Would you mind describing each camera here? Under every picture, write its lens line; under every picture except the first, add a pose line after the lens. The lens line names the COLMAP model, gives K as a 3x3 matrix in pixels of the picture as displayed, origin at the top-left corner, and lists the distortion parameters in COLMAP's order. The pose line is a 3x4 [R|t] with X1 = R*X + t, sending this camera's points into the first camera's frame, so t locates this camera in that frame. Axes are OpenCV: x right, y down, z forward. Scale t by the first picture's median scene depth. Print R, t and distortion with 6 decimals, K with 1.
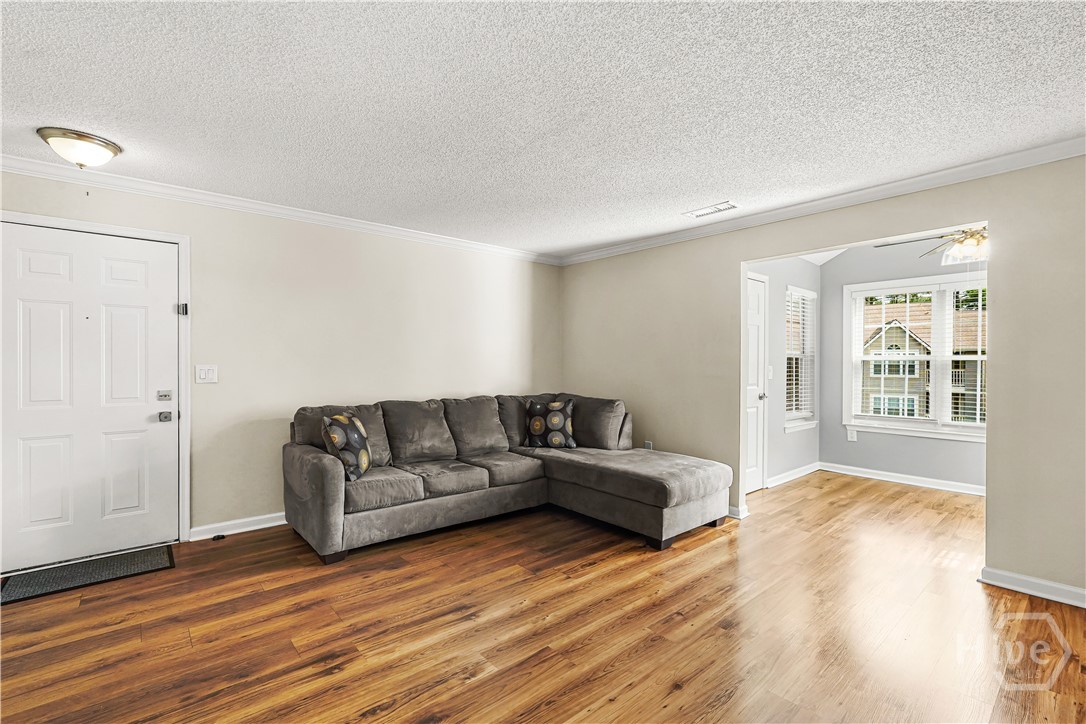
lens RADIAL K [[483.6, 0, 539.3], [0, 483.6, 363.6], [0, 0, 1]] dist [-0.006960, 0.001836]
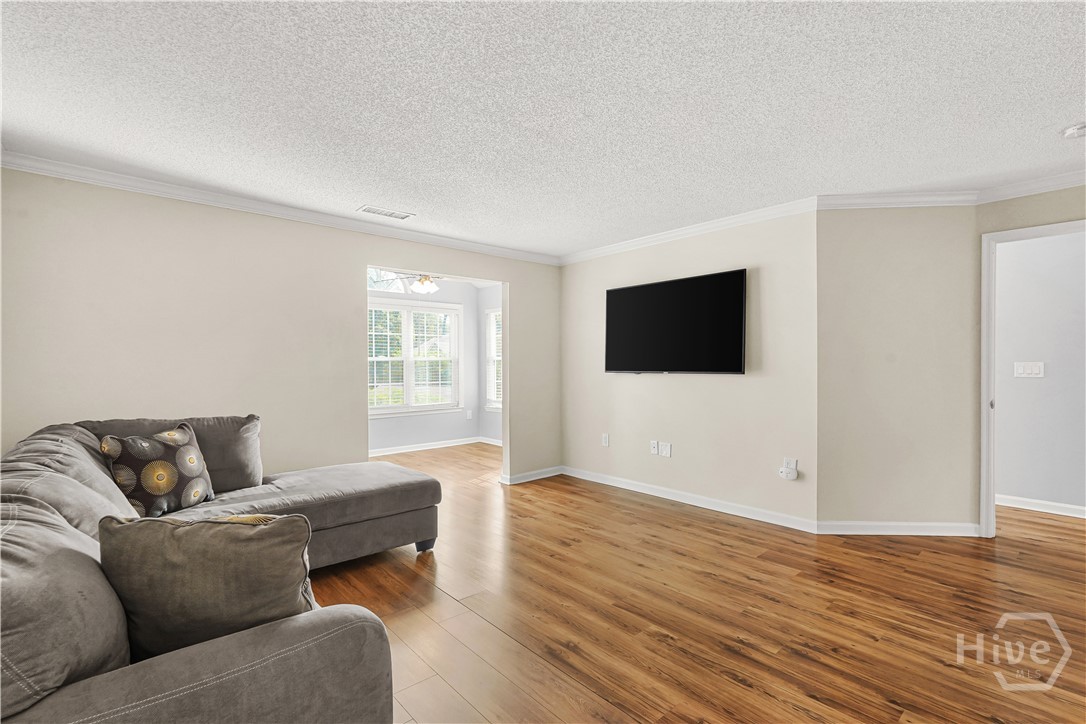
lens RADIAL K [[496.7, 0, 538.1], [0, 496.7, 364.4], [0, 0, 1]] dist [-0.007785, 0.004303]
pose [[-0.016979, -0.006570, 0.999834, -0.944877], [0.006597, 0.999956, 0.006683, -0.004376], [-0.999834, 0.006709, -0.016935, 0.959539]]
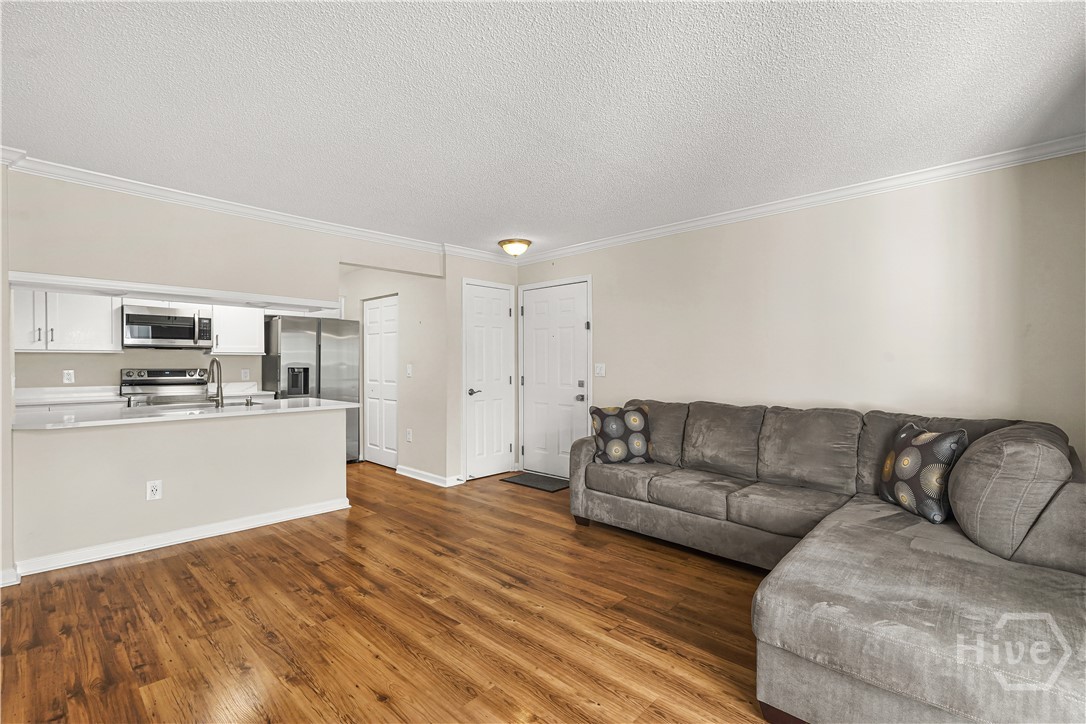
lens RADIAL K [[496.7, 0, 534.2], [0, 496.7, 366.0], [0, 0, 1]] dist [-0.007785, 0.004303]
pose [[0.099946, 0.002051, -0.994991, 0.907485], [0.001132, 0.999997, 0.002175, 0.008608], [0.994992, -0.001344, 0.099944, 0.845864]]
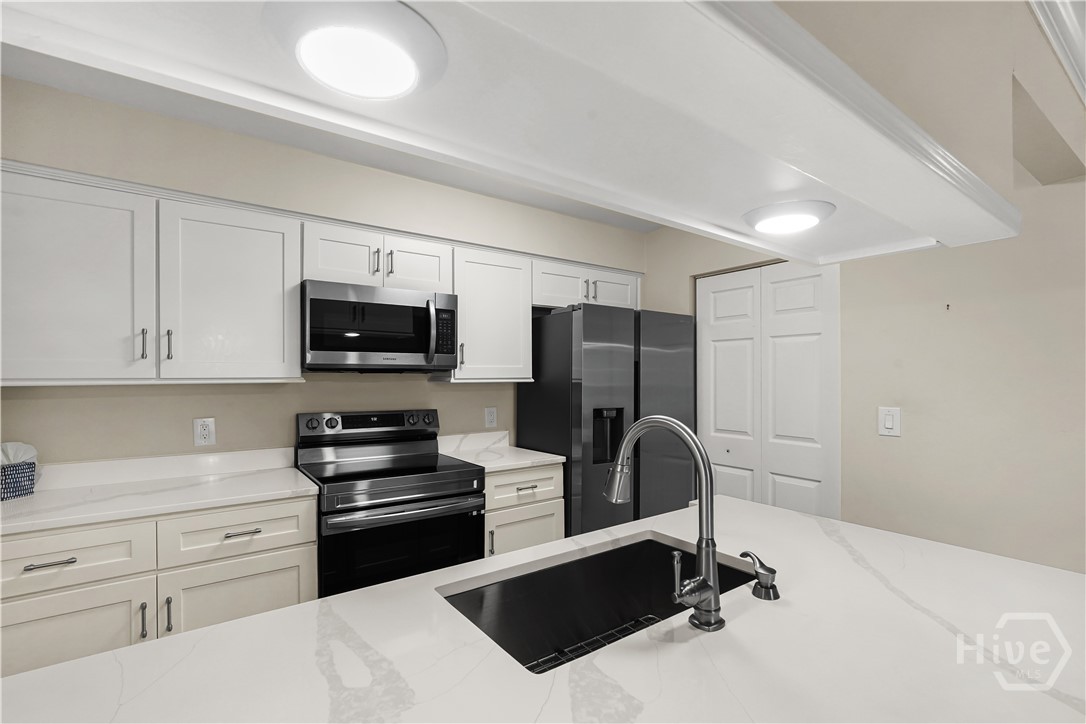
lens RADIAL K [[483.6, 0, 531.6], [0, 483.6, 375.0], [0, 0, 1]] dist [-0.006960, 0.001836]
pose [[-0.098171, -0.005633, -0.995154, -0.264369], [0.000302, 0.999984, -0.005690, -0.045175], [0.995170, -0.000859, -0.098168, -0.003128]]
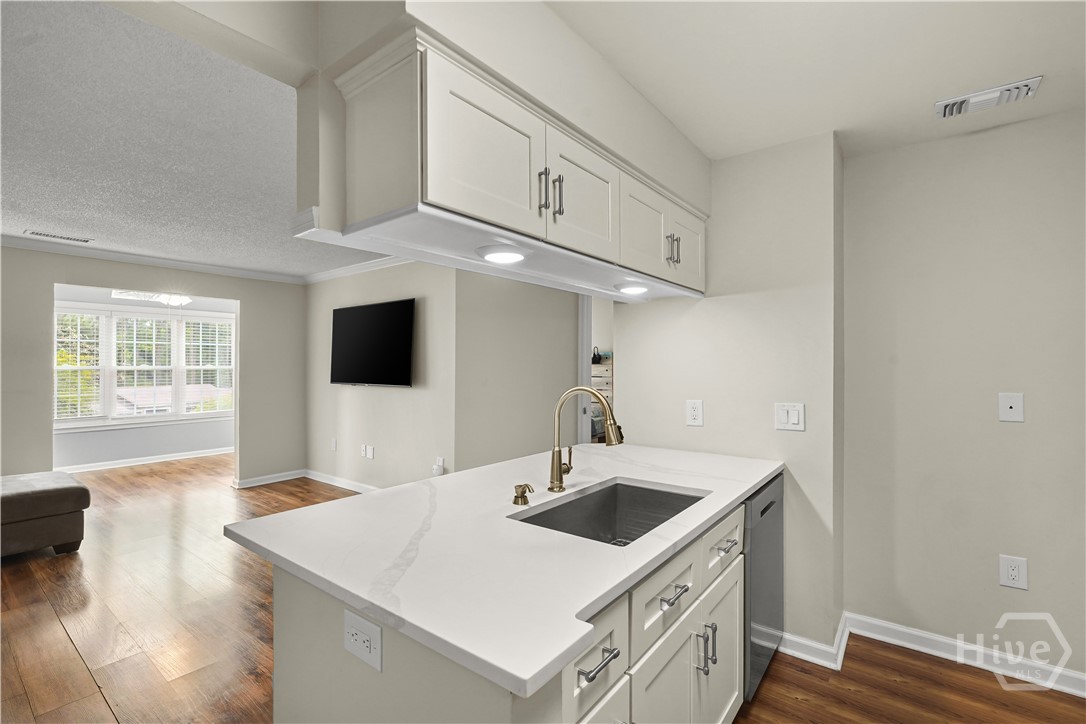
lens RADIAL K [[483.6, 0, 535.9], [0, 483.6, 359.4], [0, 0, 1]] dist [-0.006960, 0.001836]
pose [[-0.201061, 0.009323, 0.979534, -1.229040], [-0.000840, 0.999953, -0.009689, -0.041192], [-0.979578, -0.002771, -0.201044, 0.241961]]
